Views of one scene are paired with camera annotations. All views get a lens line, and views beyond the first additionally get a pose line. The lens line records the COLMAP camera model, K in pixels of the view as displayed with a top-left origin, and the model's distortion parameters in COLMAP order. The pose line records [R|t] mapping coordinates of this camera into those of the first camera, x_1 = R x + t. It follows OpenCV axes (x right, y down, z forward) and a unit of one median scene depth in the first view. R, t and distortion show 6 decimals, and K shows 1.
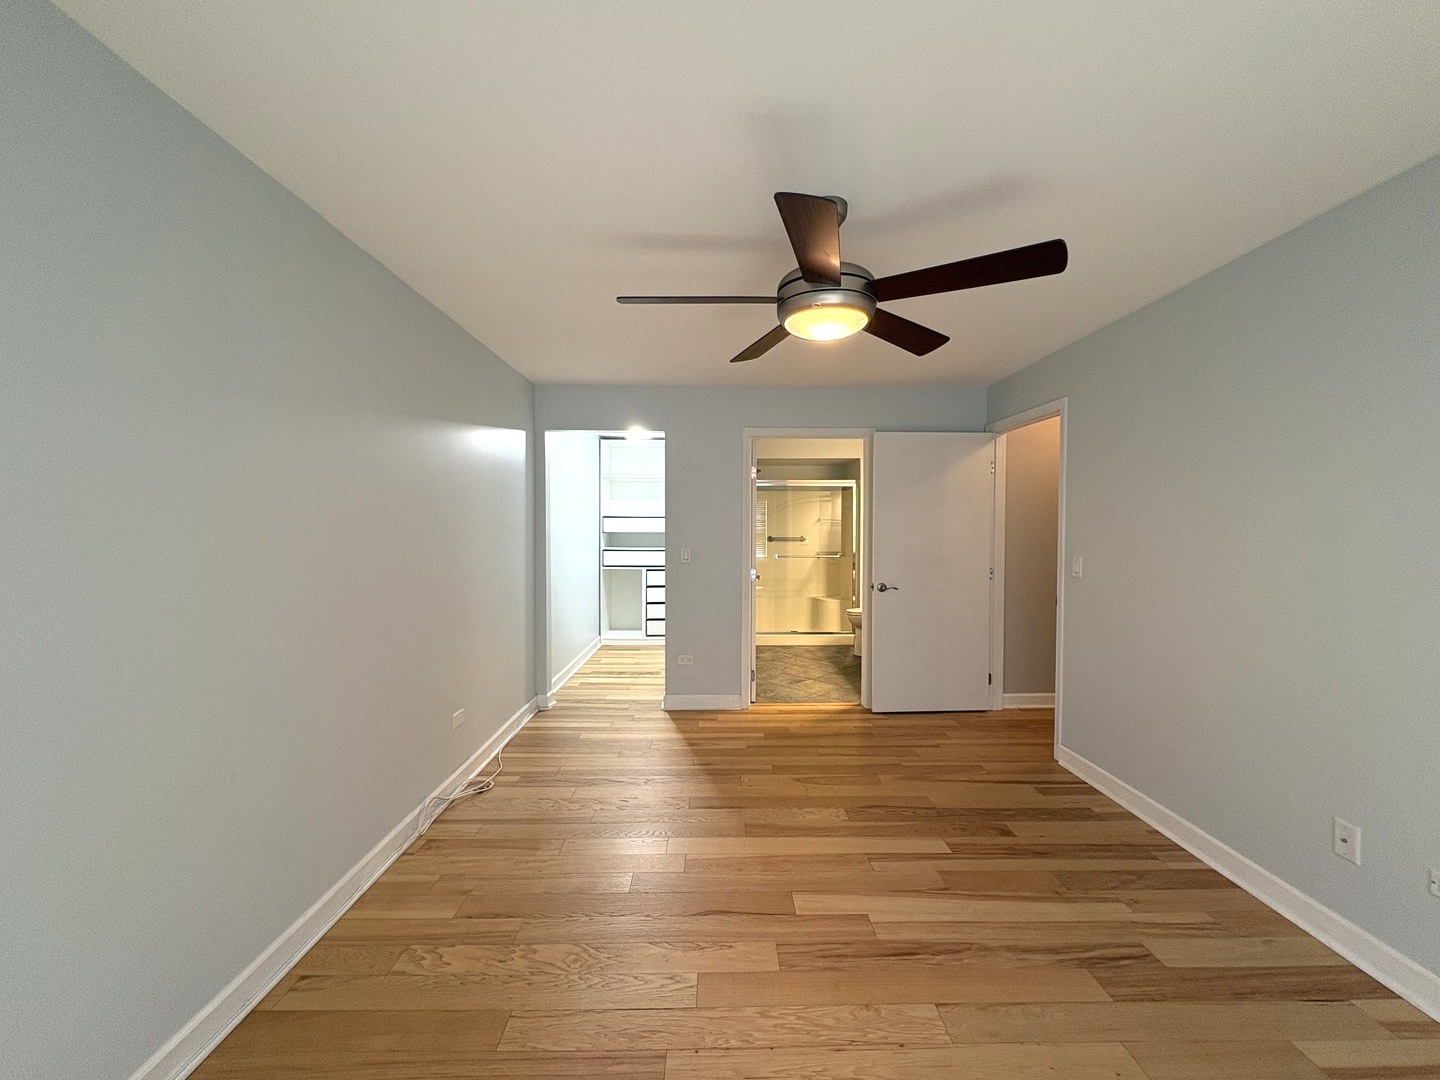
lens RADIAL K [[577.5, 0, 718.1], [0, 577.5, 532.3], [0, 0, 1]] dist [-0.002101, 0.000747]
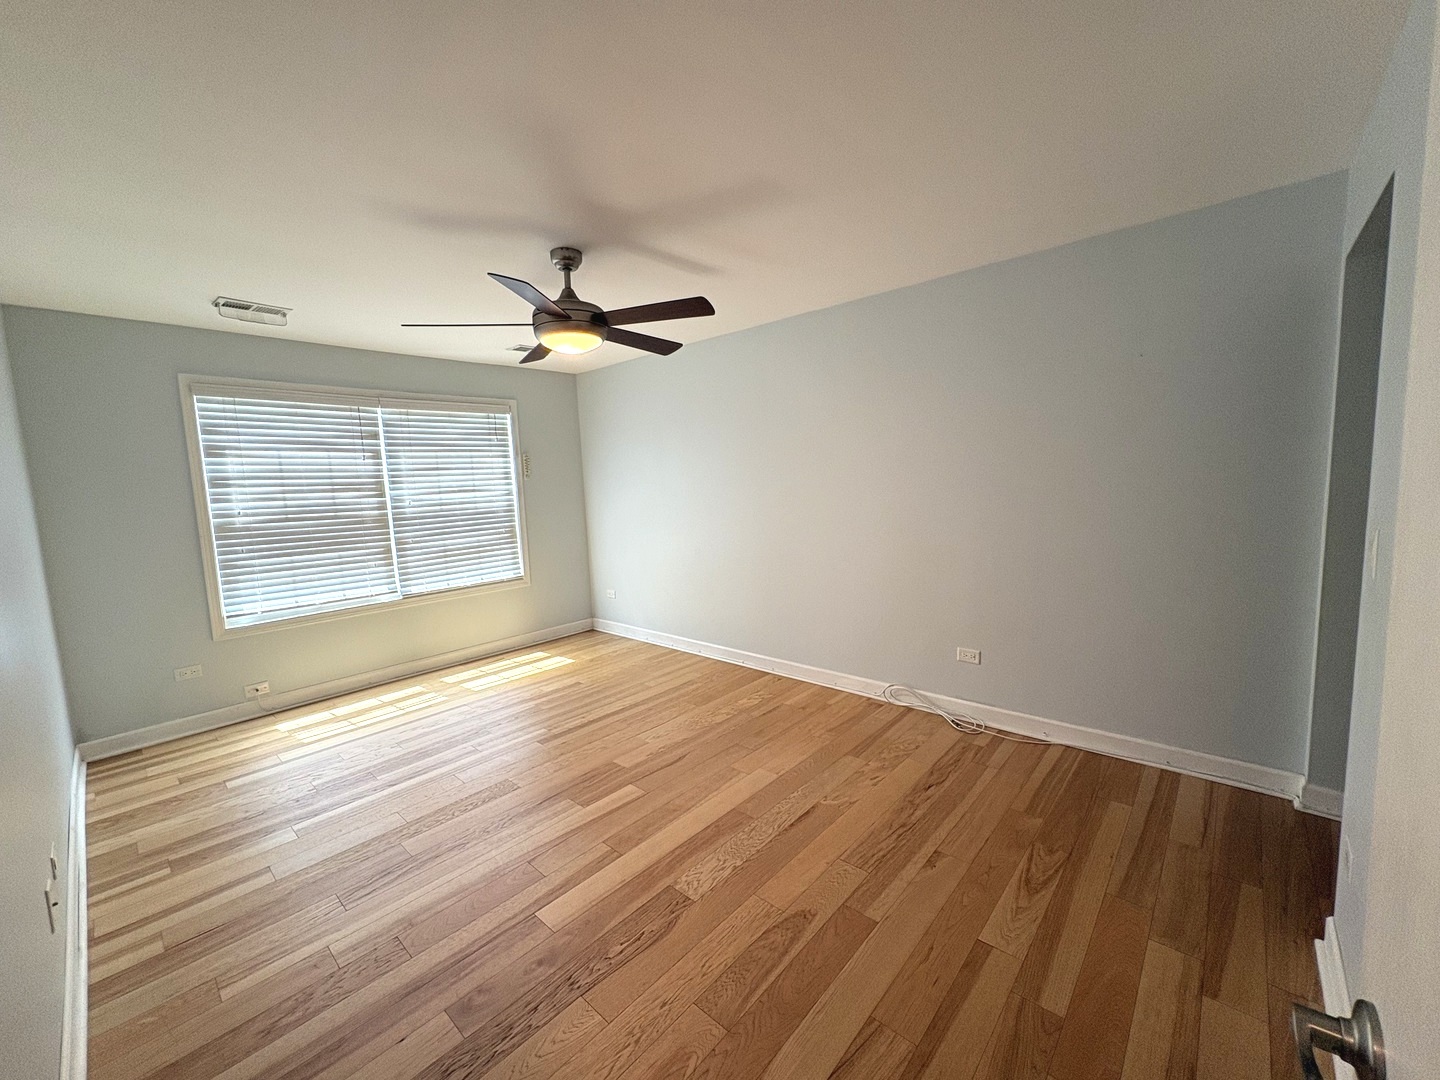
lens RADIAL K [[577.5, 0, 720.7], [0, 577.5, 541.9], [0, 0, 1]] dist [-0.002101, 0.000747]
pose [[-0.678987, 0.103562, -0.726809, 0.655099], [0.029621, 0.993059, 0.113828, -0.020725], [0.733552, 0.055759, -0.677342, 1.473896]]
